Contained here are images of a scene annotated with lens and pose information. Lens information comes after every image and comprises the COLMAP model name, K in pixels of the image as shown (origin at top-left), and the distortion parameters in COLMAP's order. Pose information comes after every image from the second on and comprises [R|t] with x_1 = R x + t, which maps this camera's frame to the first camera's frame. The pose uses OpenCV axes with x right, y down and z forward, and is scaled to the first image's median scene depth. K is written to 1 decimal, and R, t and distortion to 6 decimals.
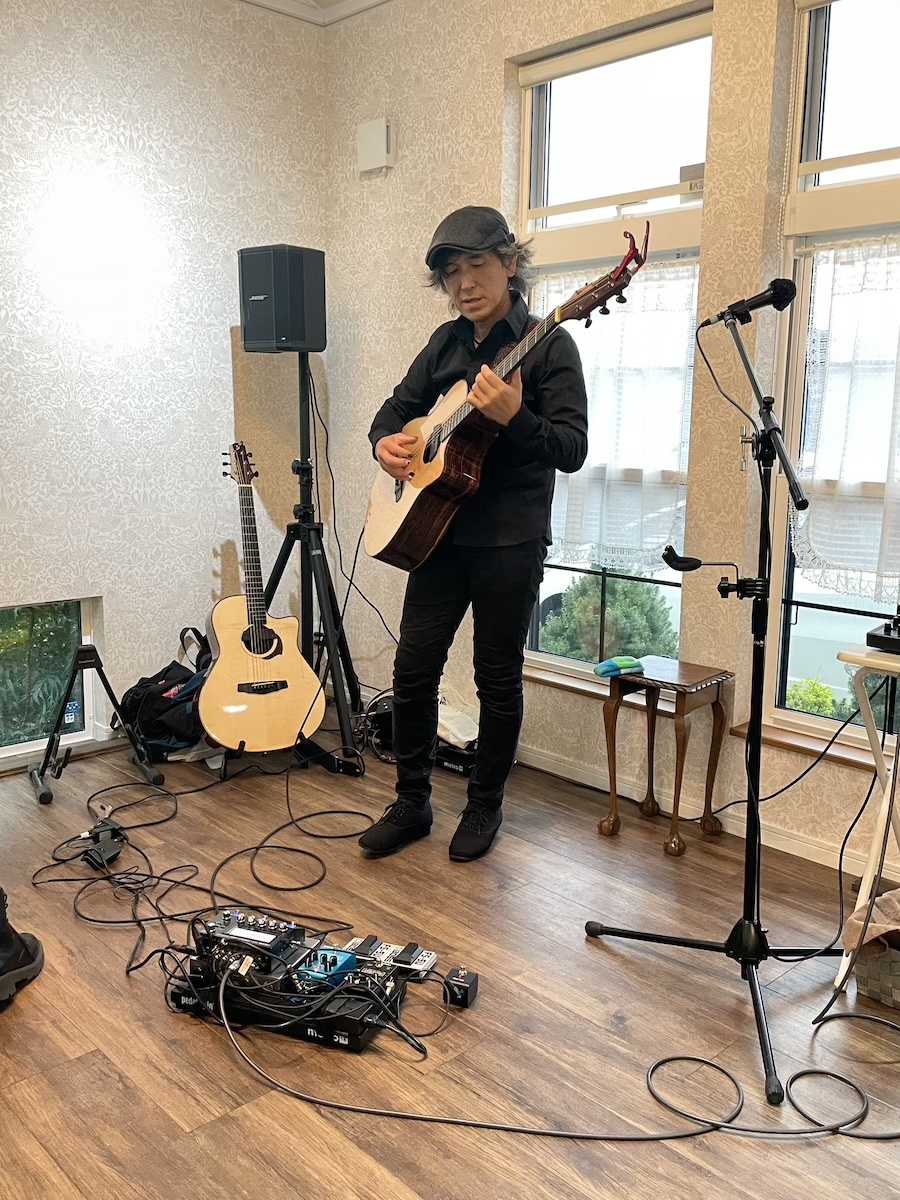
lens RADIAL K [[1055.4, 0, 461.9], [0, 1055.4, 590.9], [0, 0, 1]] dist [0.024391, 0.001224]
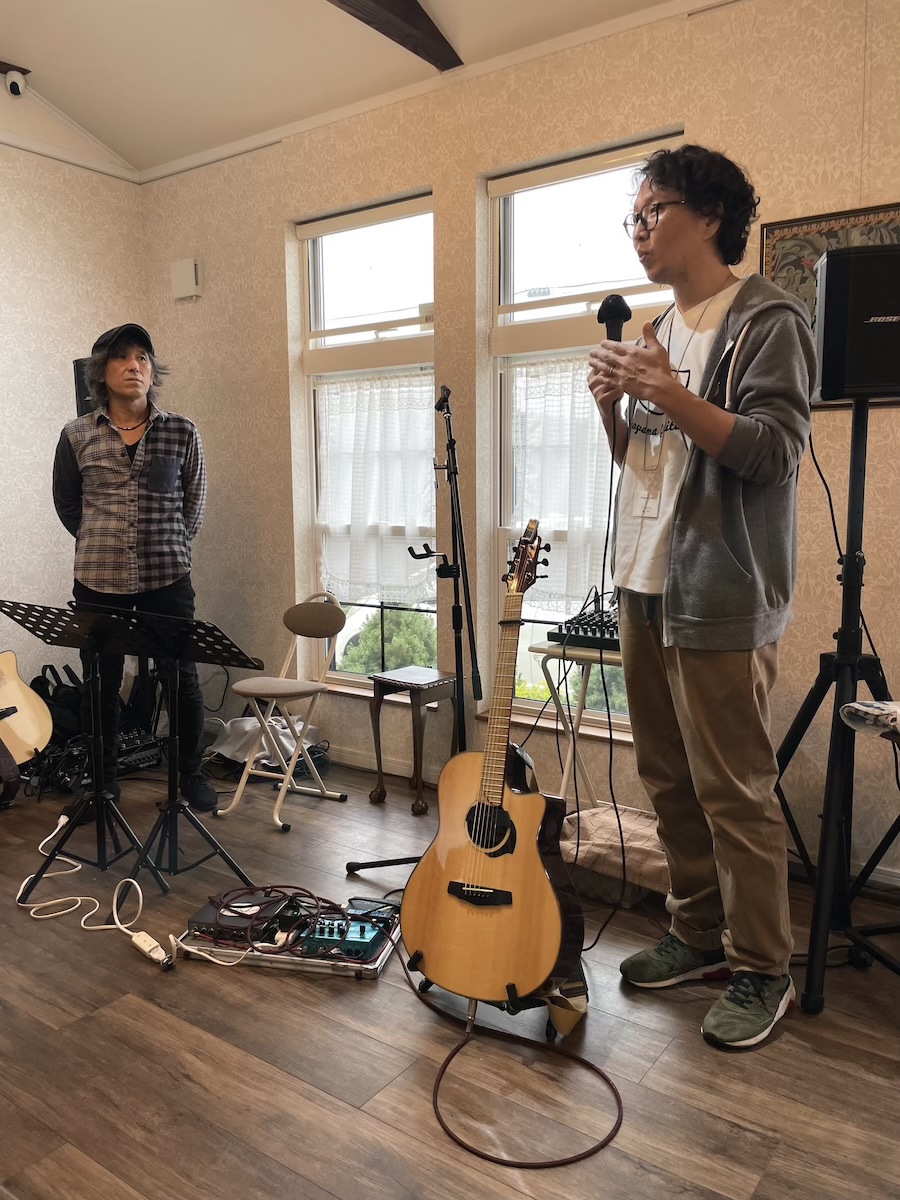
lens RADIAL K [[912.0, 0, 465.3], [0, 912.0, 588.3], [0, 0, 1]] dist [0.061017, -0.086815]
pose [[0.981282, -0.042865, 0.187747, 0.026858], [0.052908, 0.997406, -0.048811, 0.022699], [-0.185167, 0.057830, 0.981004, -0.136033]]
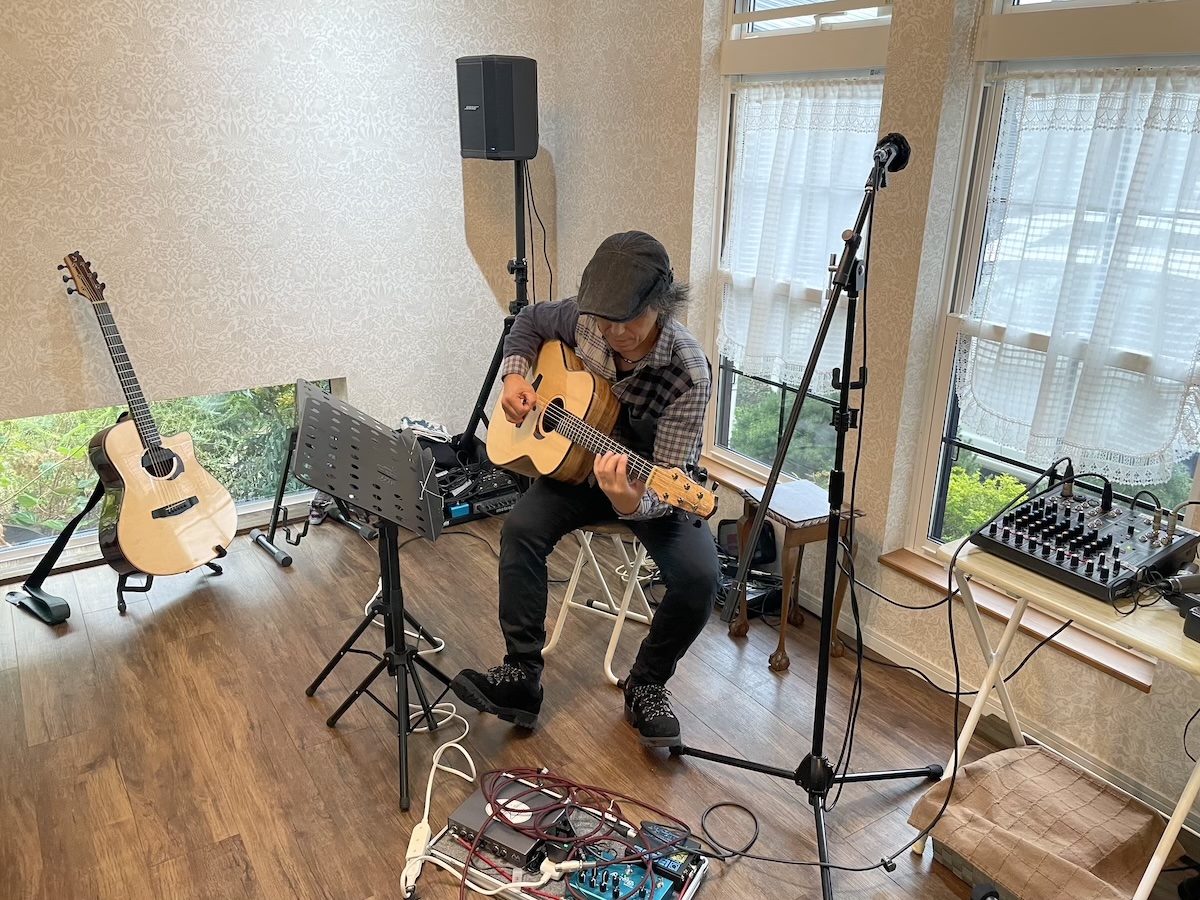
lens RADIAL K [[913.1, 0, 602.9], [0, 913.1, 445.2], [0, 0, 1]] dist [0.063974, -0.088289]
pose [[0.982810, 0.062019, -0.173890, 0.125783], [-0.032684, 0.985459, 0.166740, -0.109765], [0.181703, -0.158190, 0.970546, 0.083330]]
